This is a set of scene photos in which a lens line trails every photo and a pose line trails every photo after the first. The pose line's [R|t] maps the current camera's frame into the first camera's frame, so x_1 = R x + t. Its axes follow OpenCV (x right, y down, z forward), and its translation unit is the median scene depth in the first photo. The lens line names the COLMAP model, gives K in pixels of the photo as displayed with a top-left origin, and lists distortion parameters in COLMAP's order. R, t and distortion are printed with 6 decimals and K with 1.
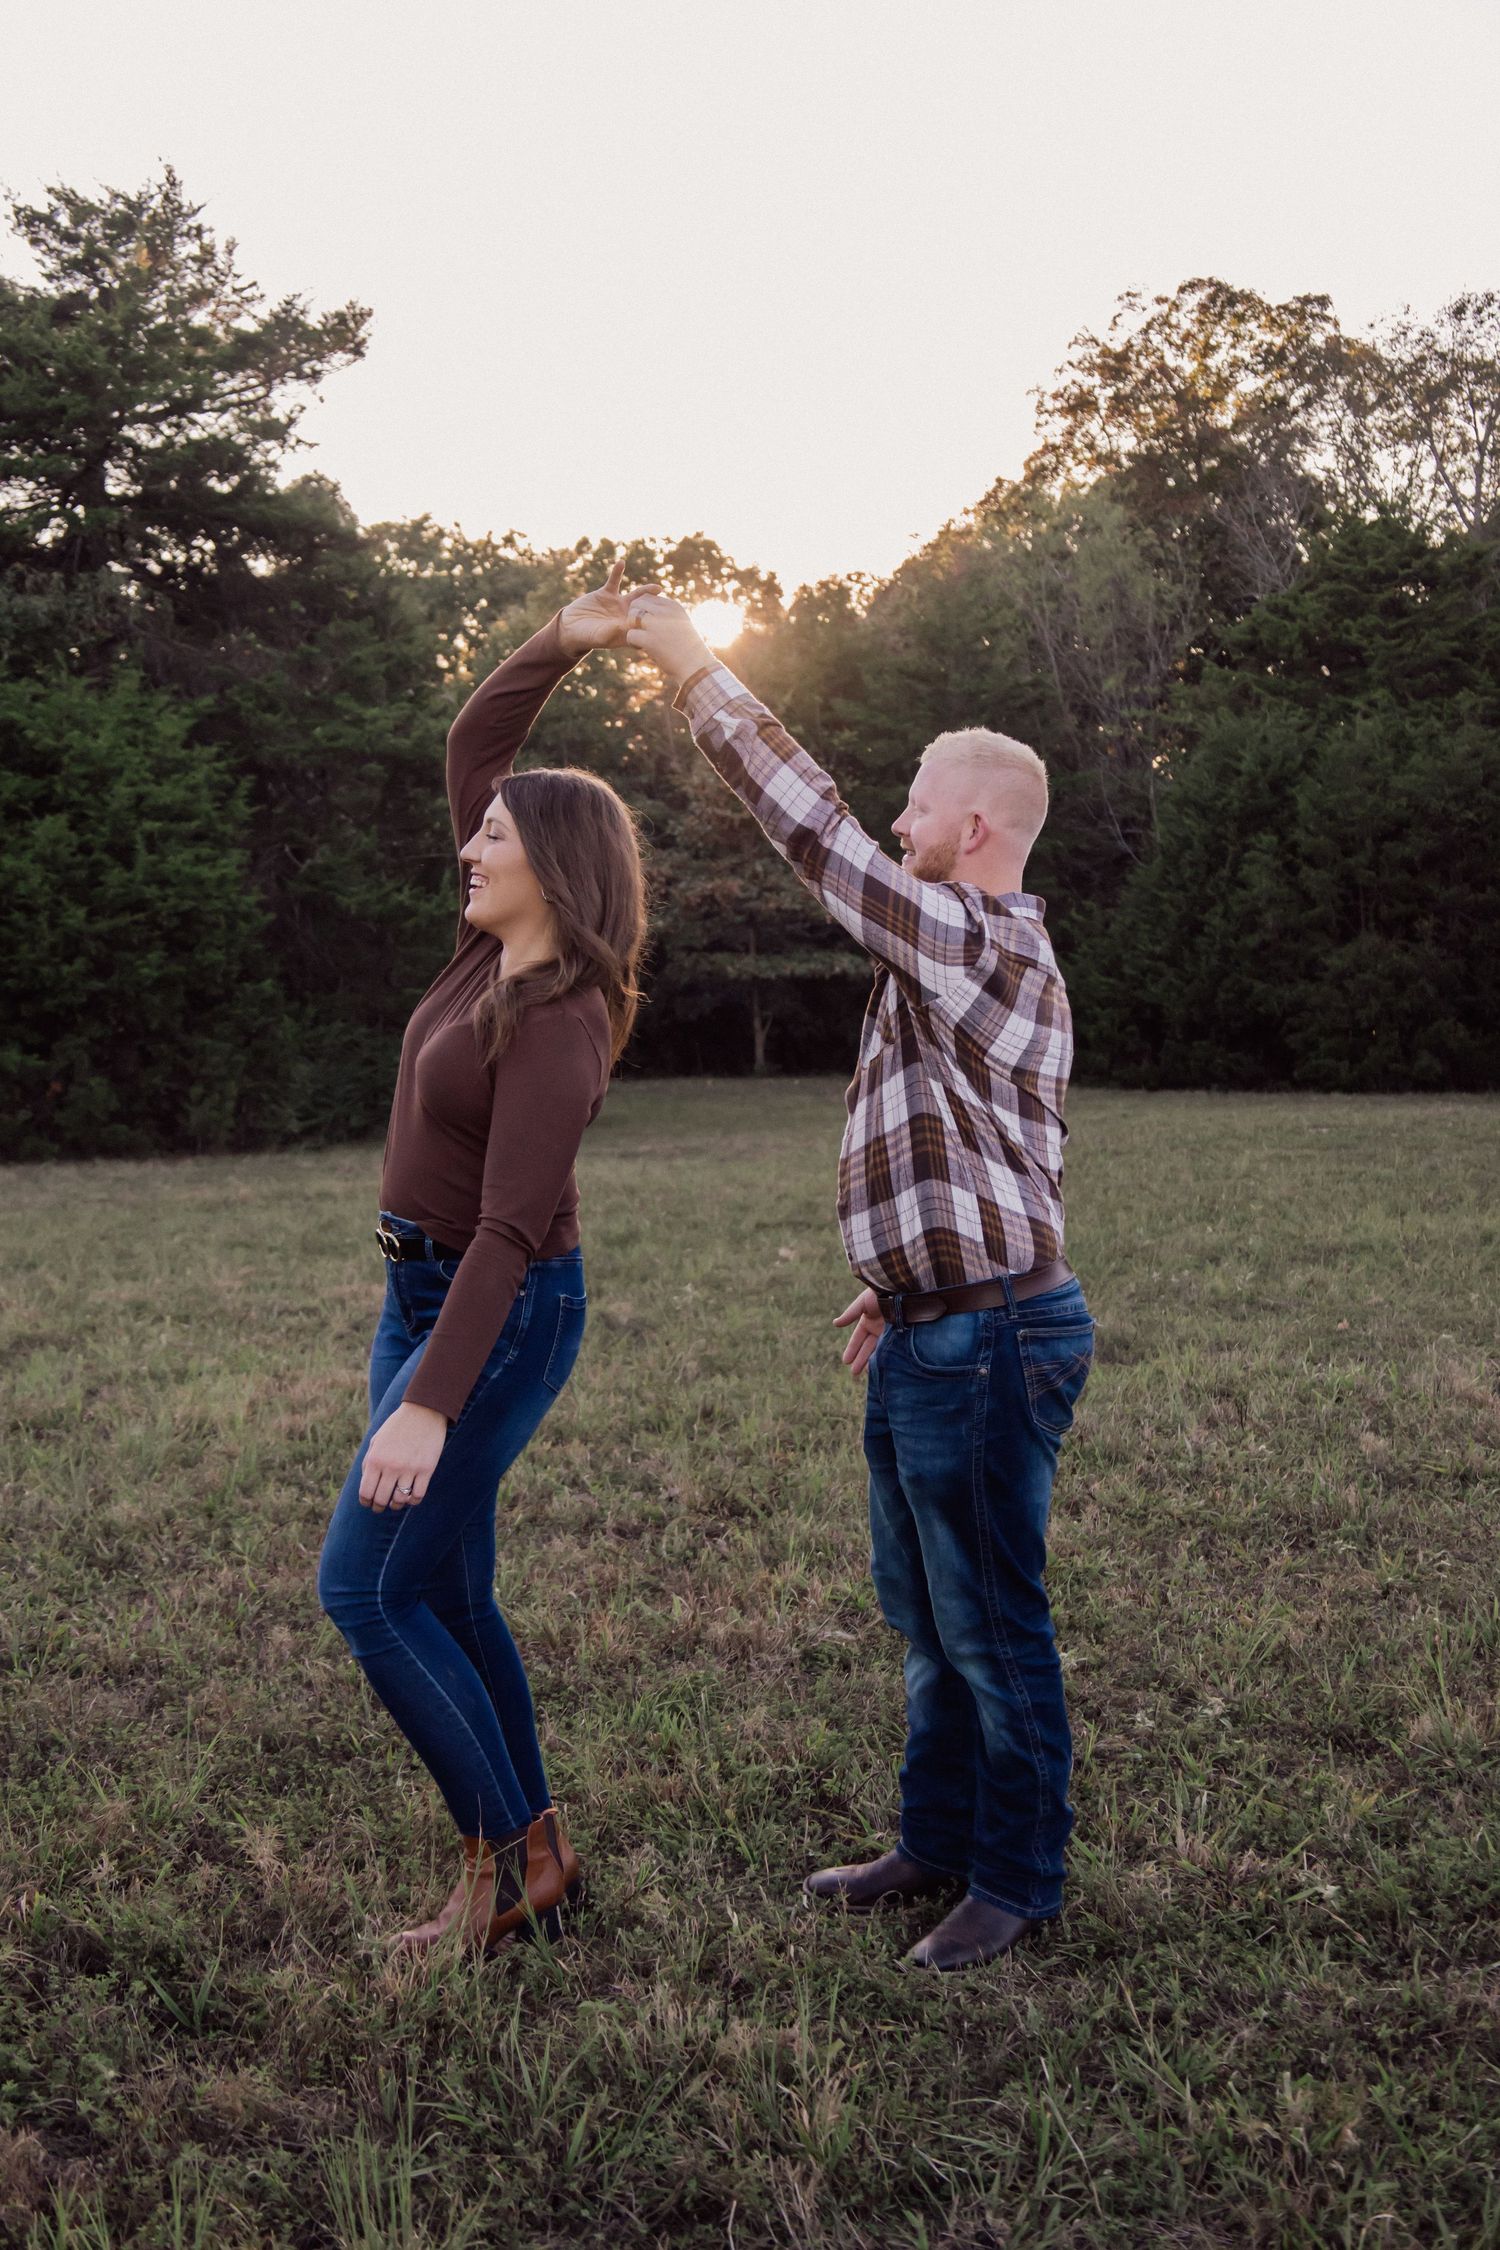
lens RADIAL K [[2382.8, 0, 754.8], [0, 2382.8, 1132.7], [0, 0, 1]] dist [-0.038061, 0.000000]
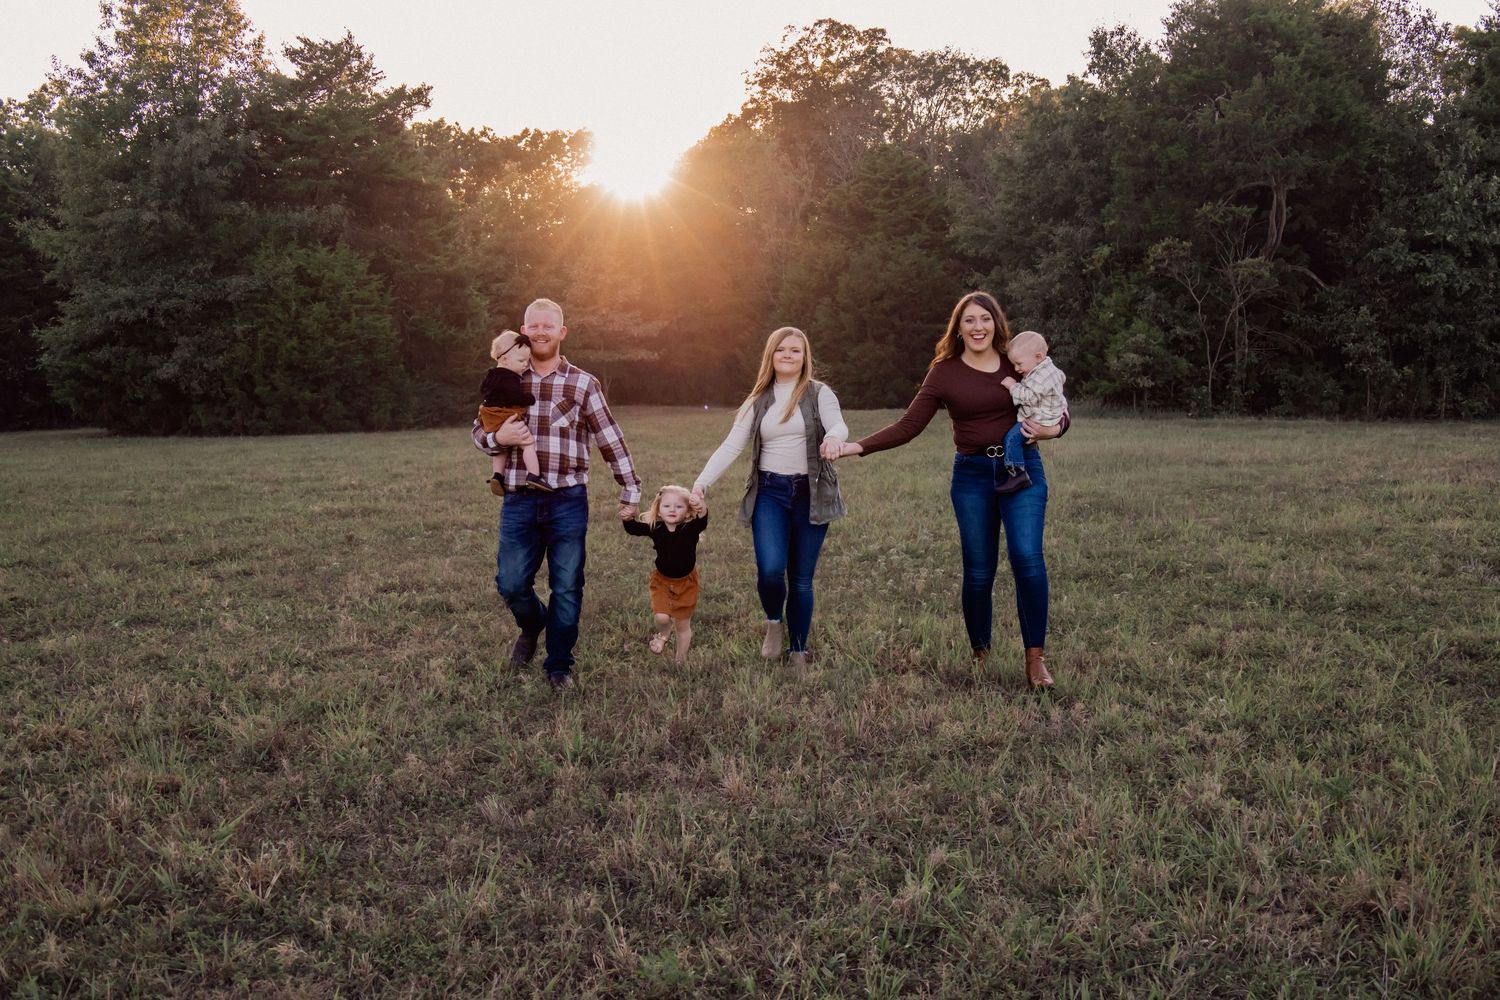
lens RADIAL K [[1503.7, 0, 760.7], [0, 1503.7, 502.6], [0, 0, 1]] dist [0.017281, 0.000000]
pose [[0.996850, -0.009085, 0.078783, 0.033819], [0.006508, 0.999437, 0.032907, 0.020999], [-0.079037, -0.032291, 0.996349, -0.407297]]
